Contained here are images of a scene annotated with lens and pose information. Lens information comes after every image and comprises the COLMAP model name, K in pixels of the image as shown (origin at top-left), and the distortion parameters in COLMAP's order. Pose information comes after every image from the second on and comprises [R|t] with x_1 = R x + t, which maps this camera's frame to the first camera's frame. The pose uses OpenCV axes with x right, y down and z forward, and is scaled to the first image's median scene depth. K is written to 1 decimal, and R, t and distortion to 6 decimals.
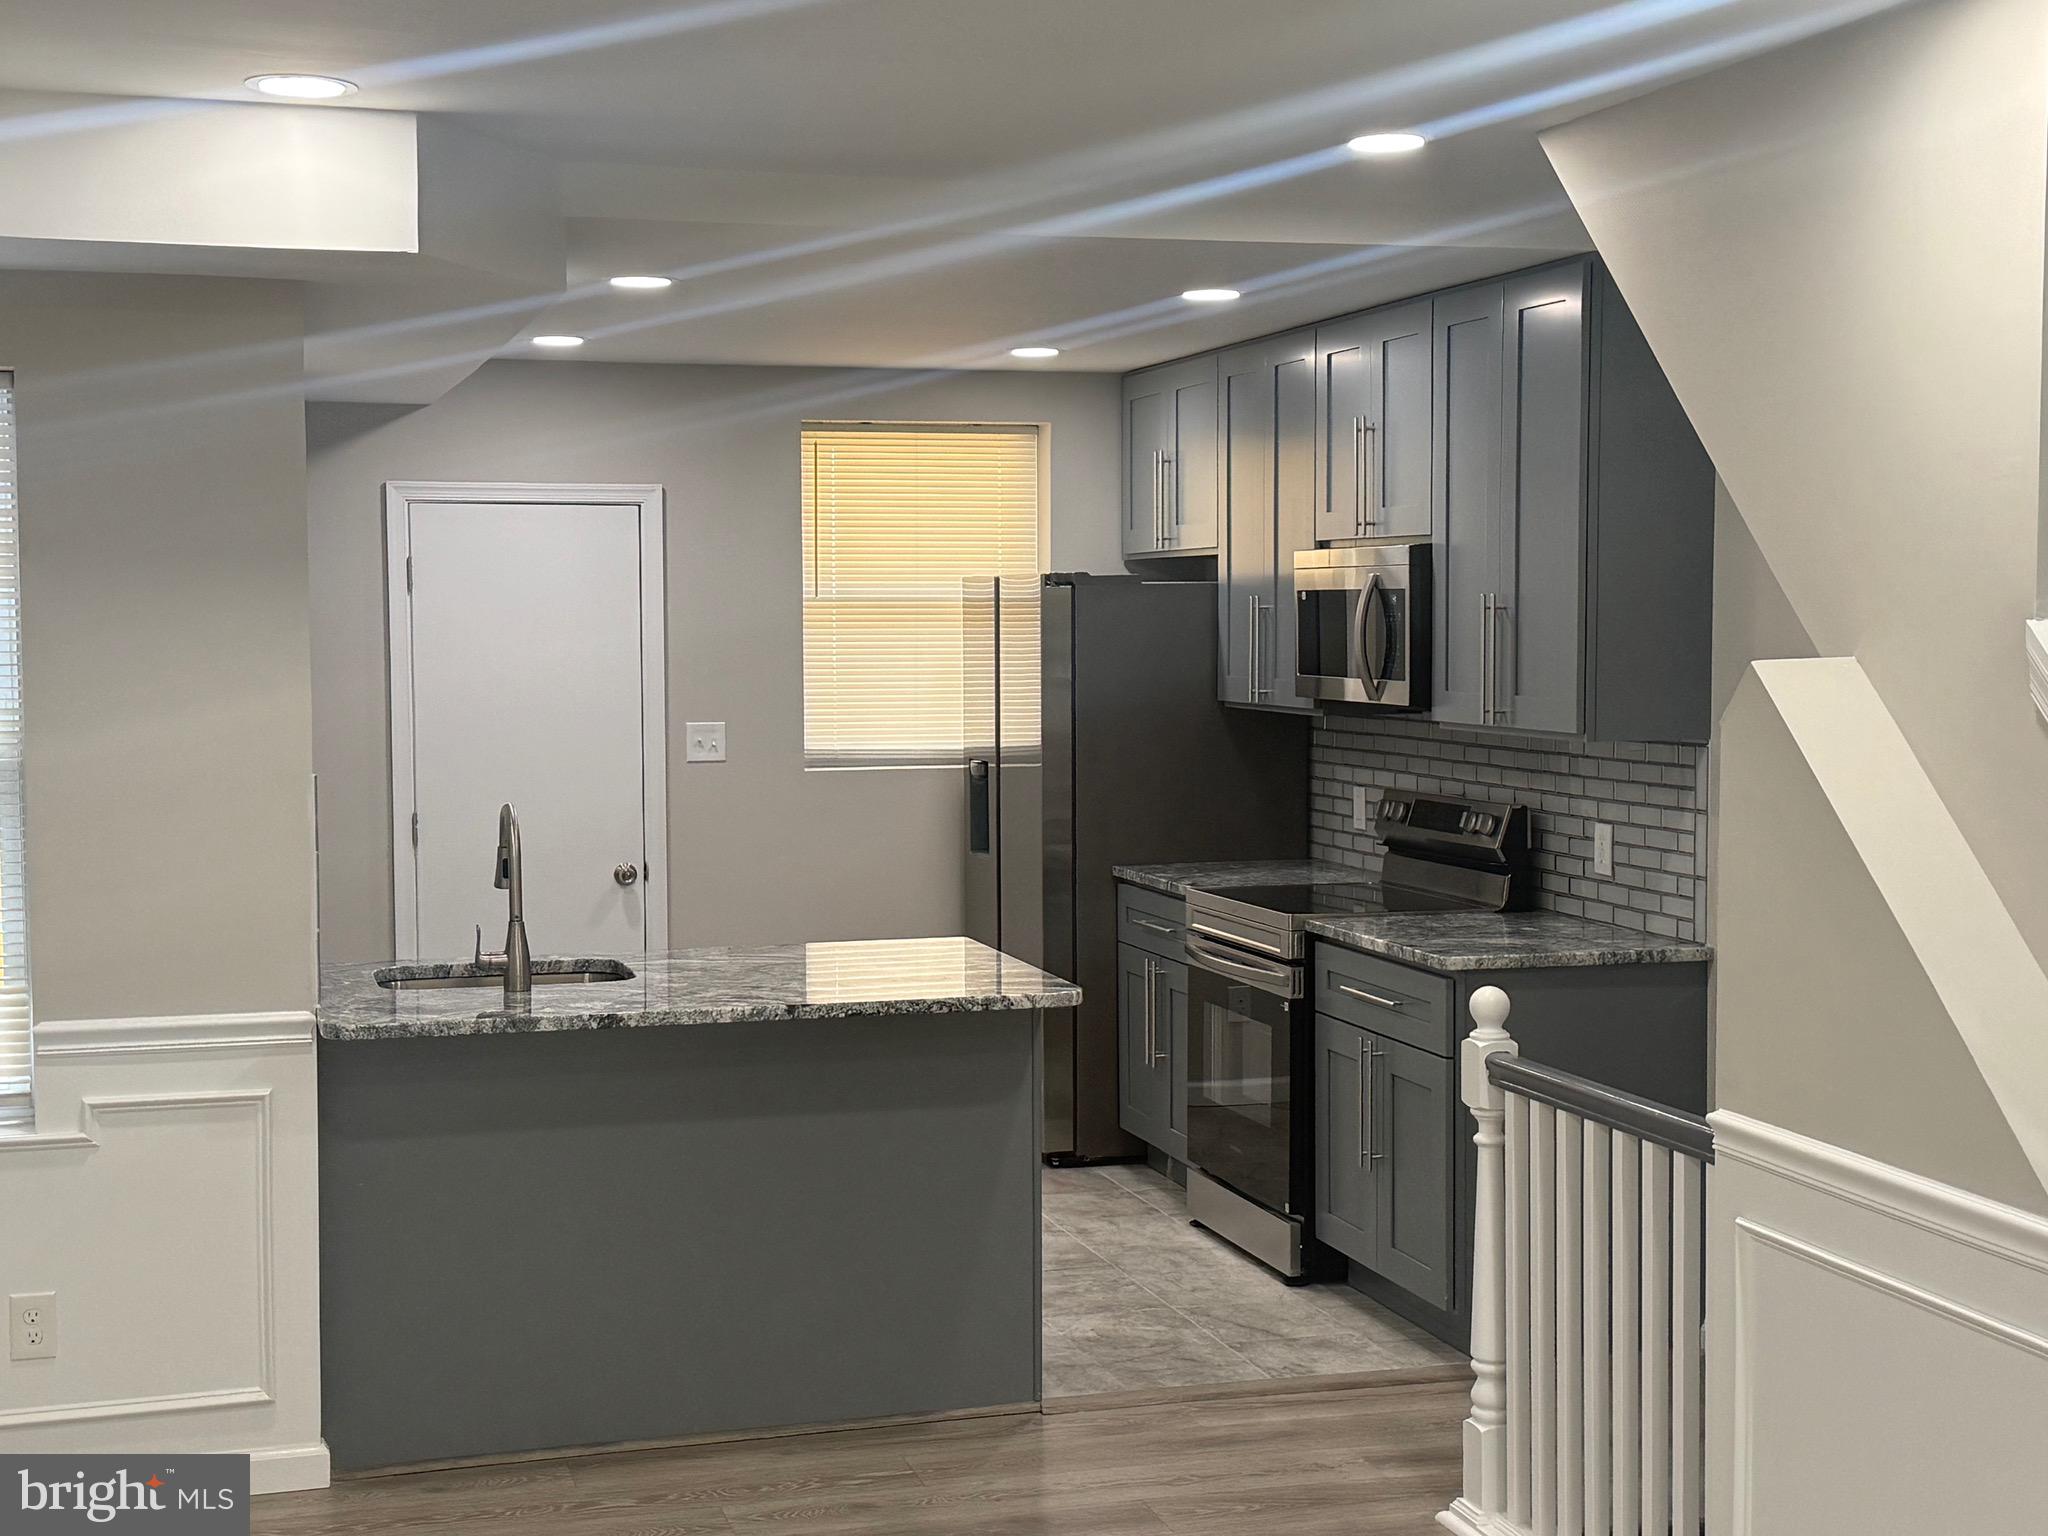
lens RADIAL K [[2840.6, 0, 1026.6], [0, 2840.6, 767.8], [0, 0, 1]] dist [0.150699, 0.000000]
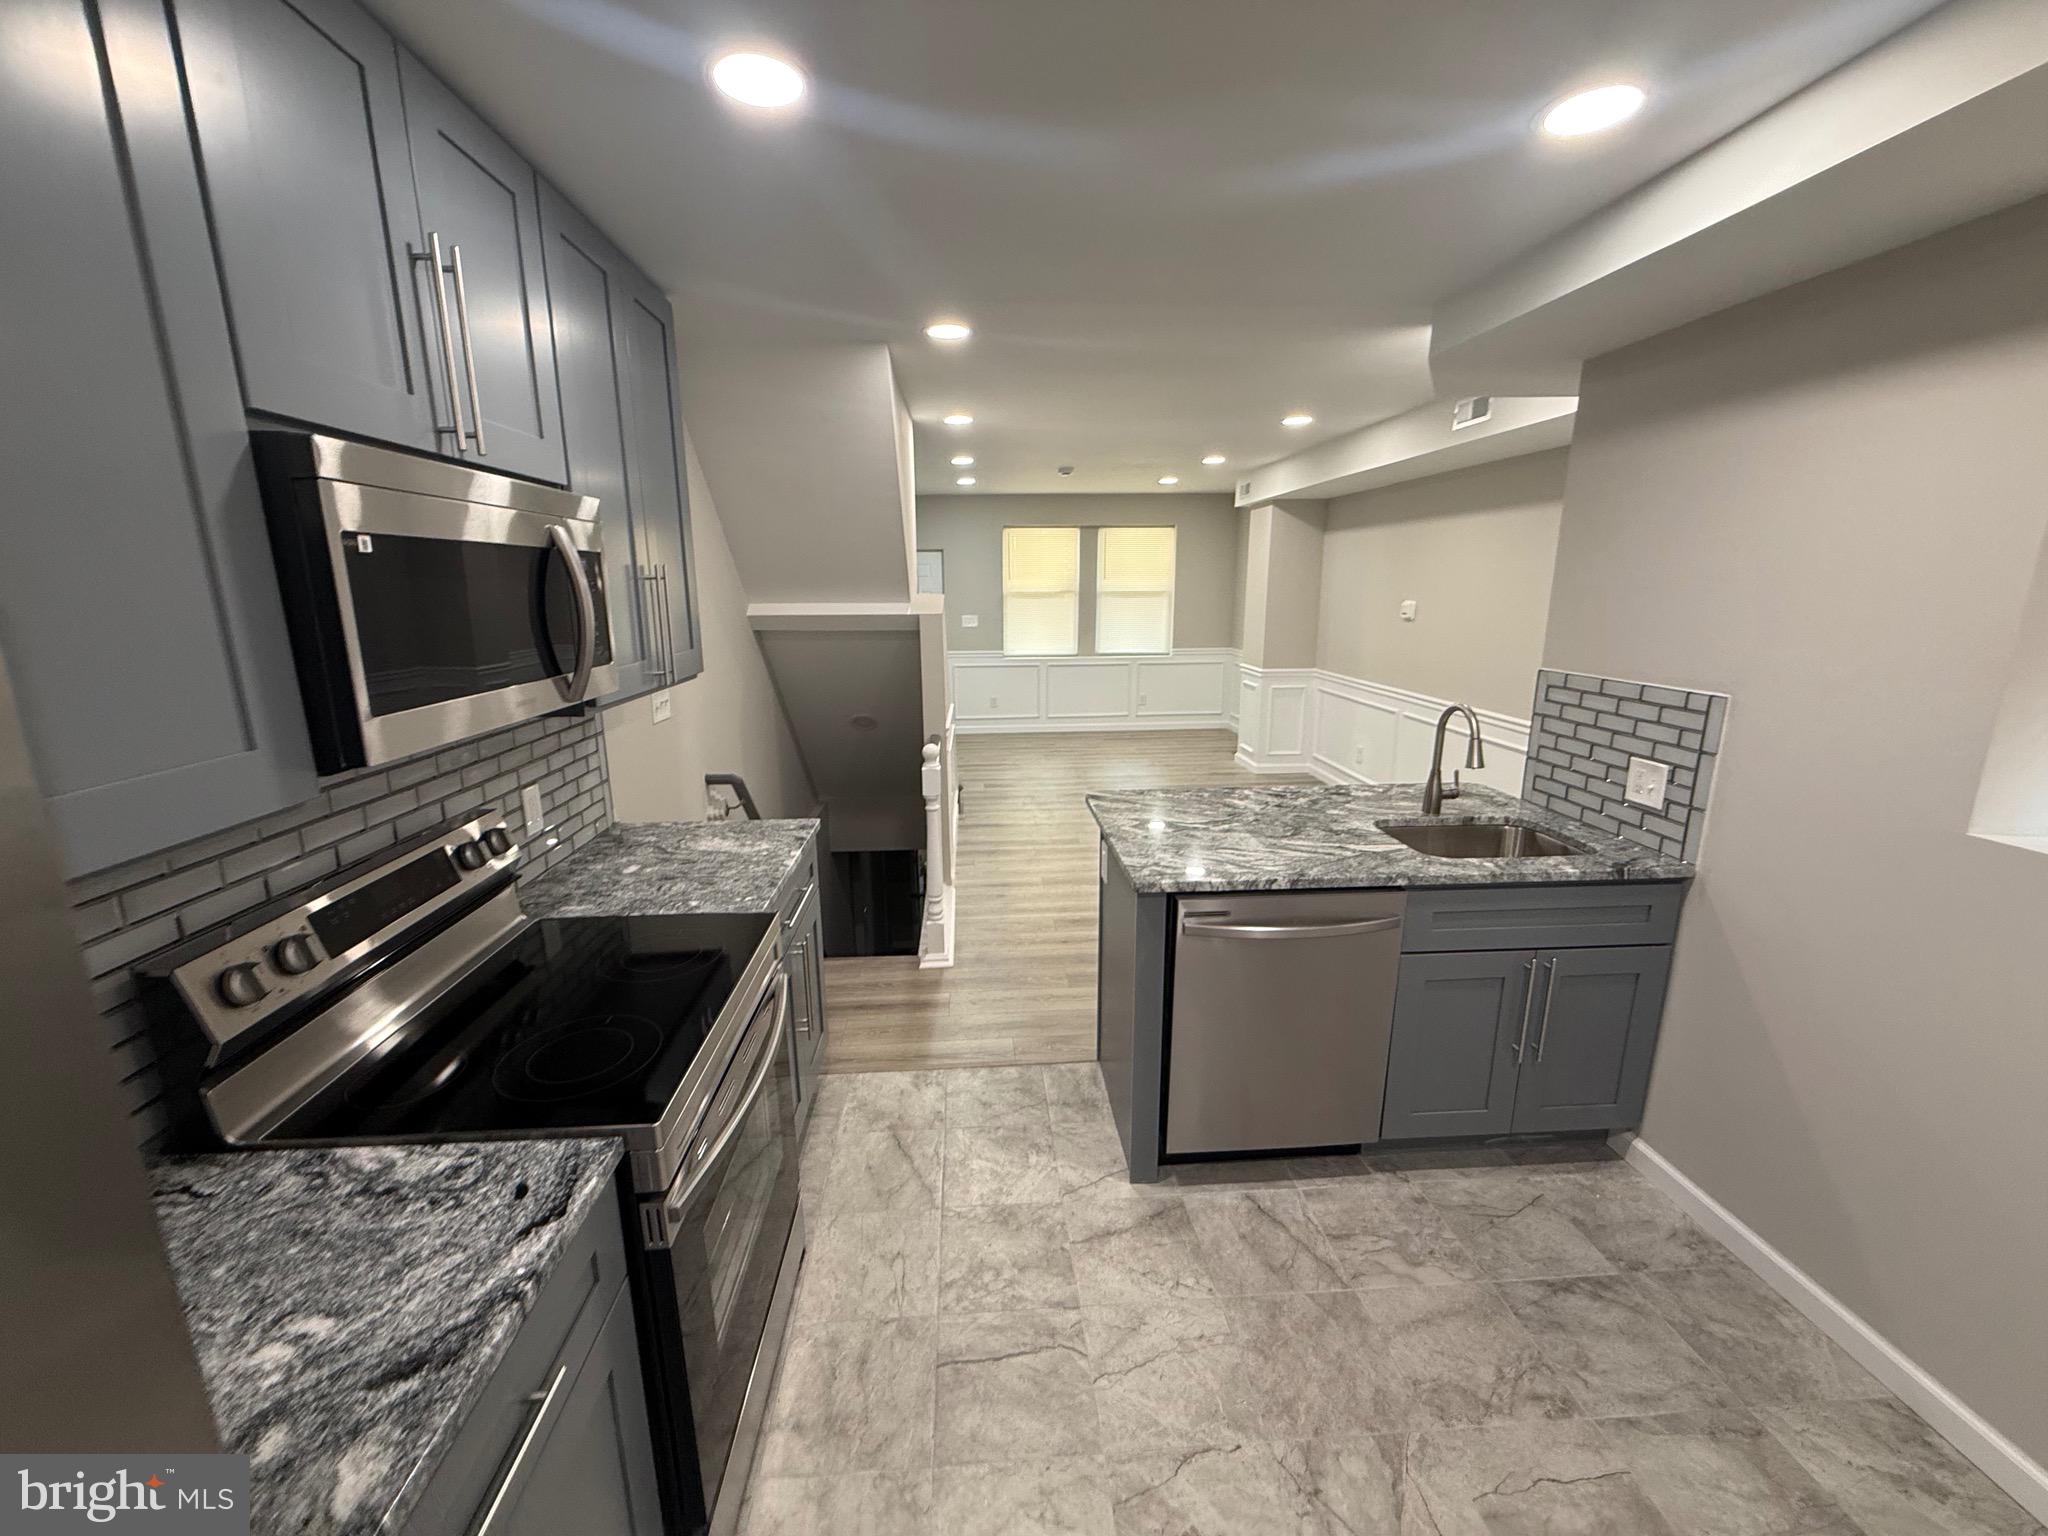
lens RADIAL K [[819.1, 0, 1017.0], [0, 819.1, 763.2], [0, 0, 1]] dist [0.001778, 0.000007]
pose [[-0.974751, -0.037115, 0.220187, -0.041484], [0.024301, 0.962599, 0.269837, -0.065897], [-0.221967, 0.268375, -0.937393, 1.223535]]
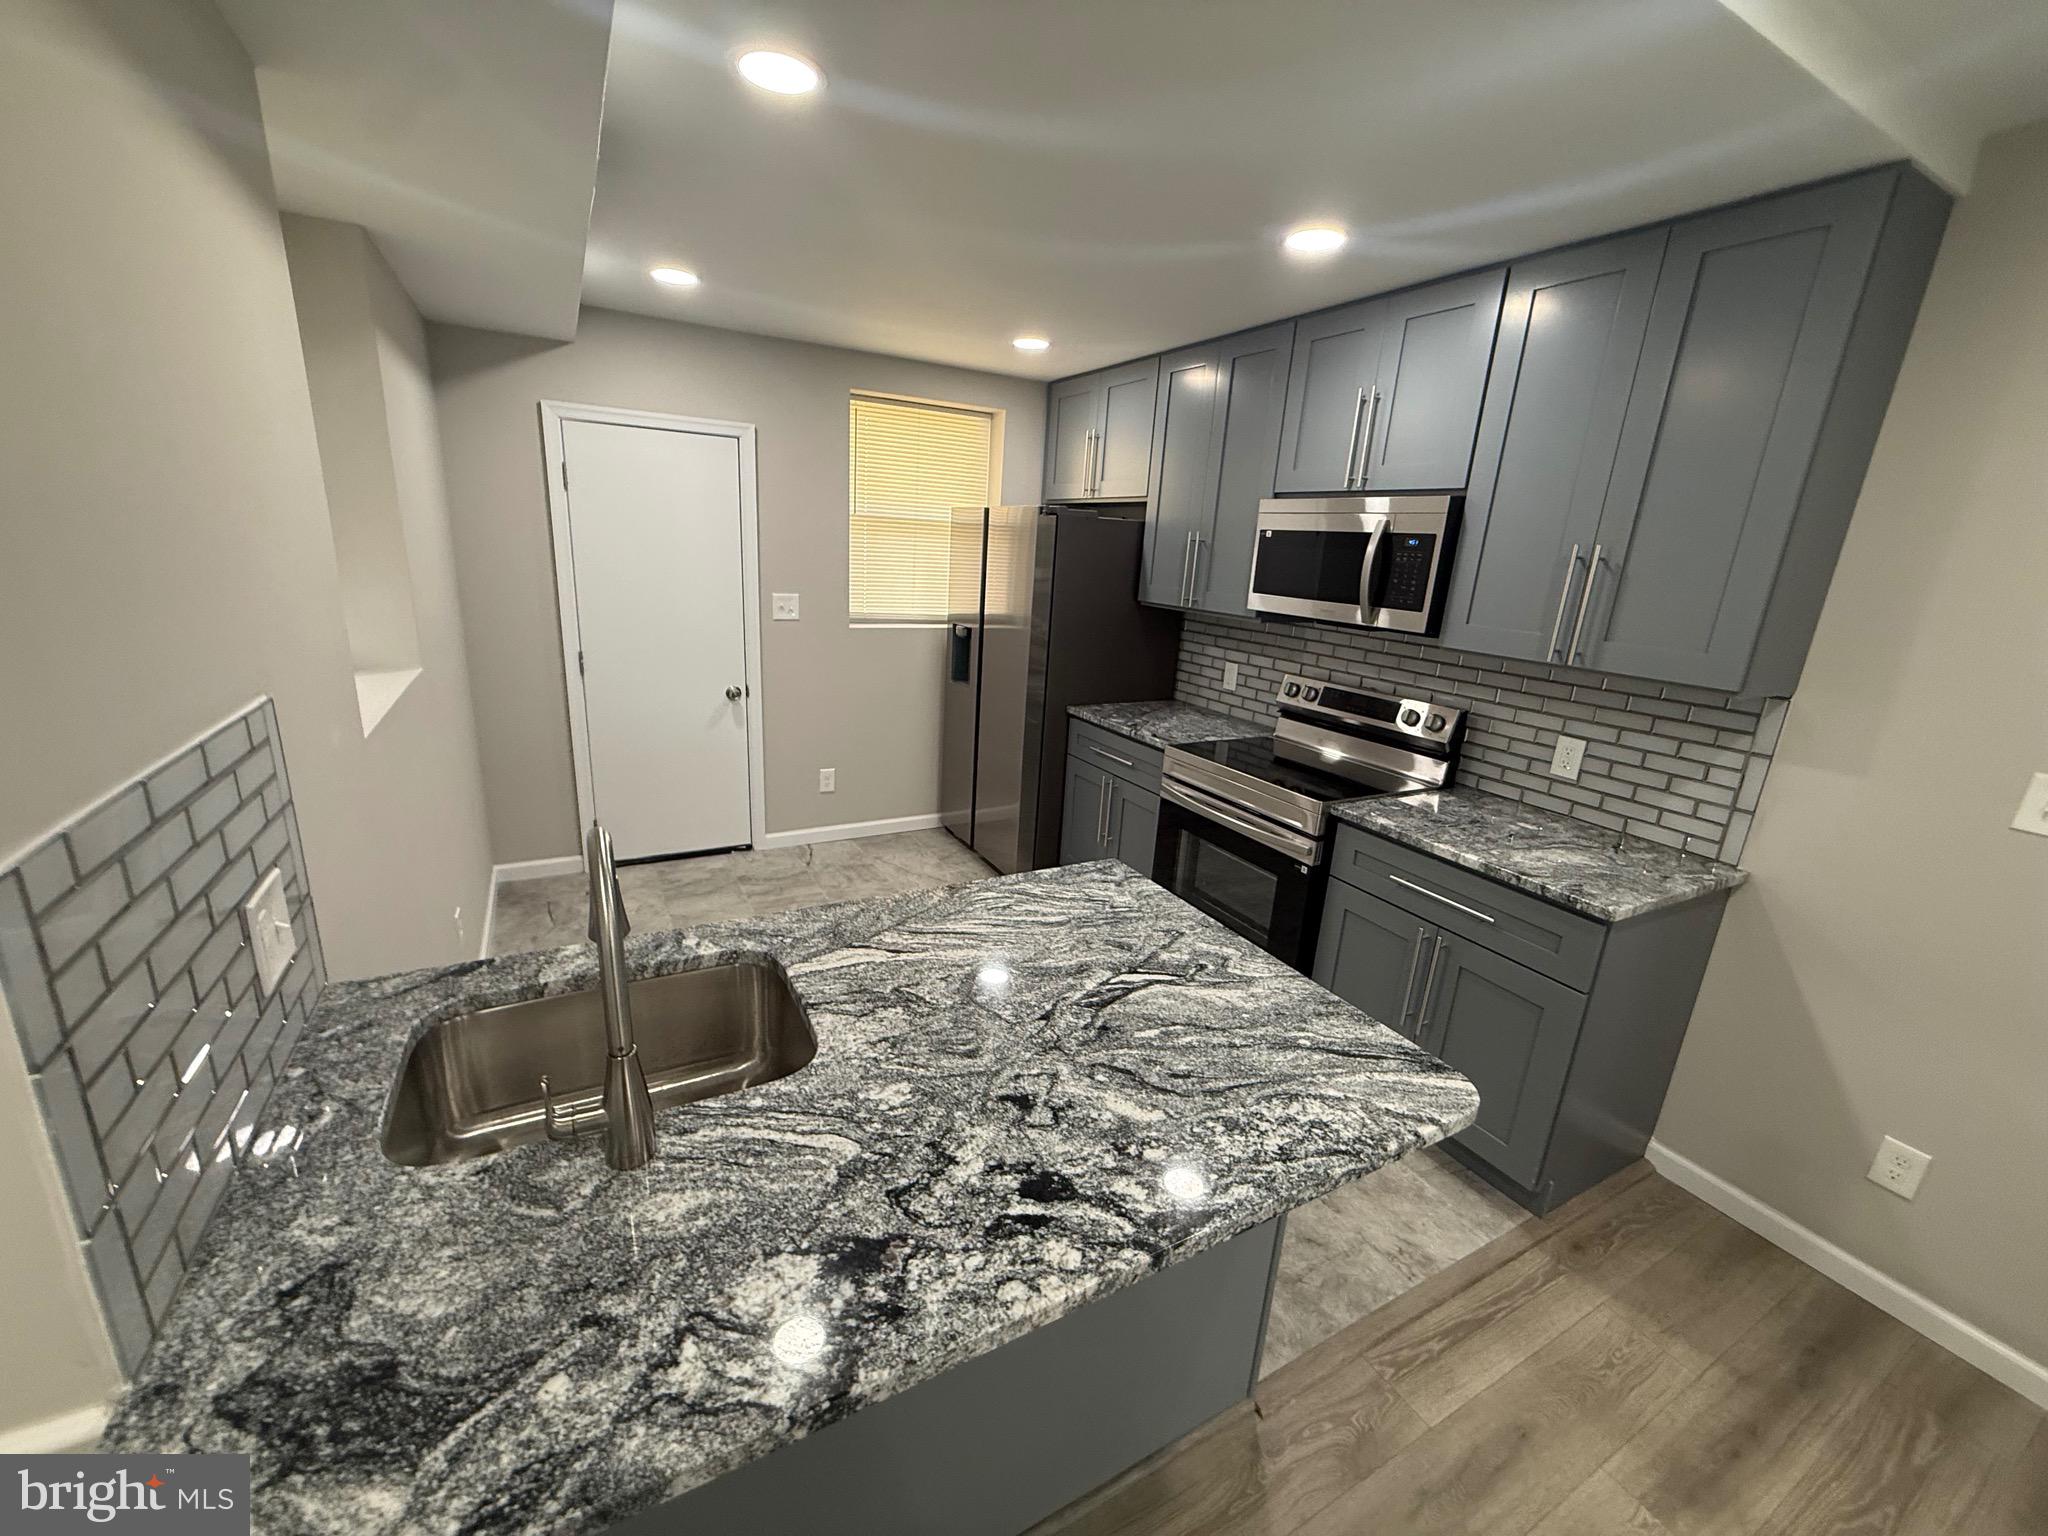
lens RADIAL K [[819.1, 0, 1016.3], [0, 819.1, 762.8], [0, 0, 1]] dist [0.001778, 0.000007]
pose [[0.975738, 0.002780, 0.218923, -0.114286], [-0.049155, 0.977175, 0.206672, -0.031852], [-0.213351, -0.212419, 0.953604, 0.694058]]
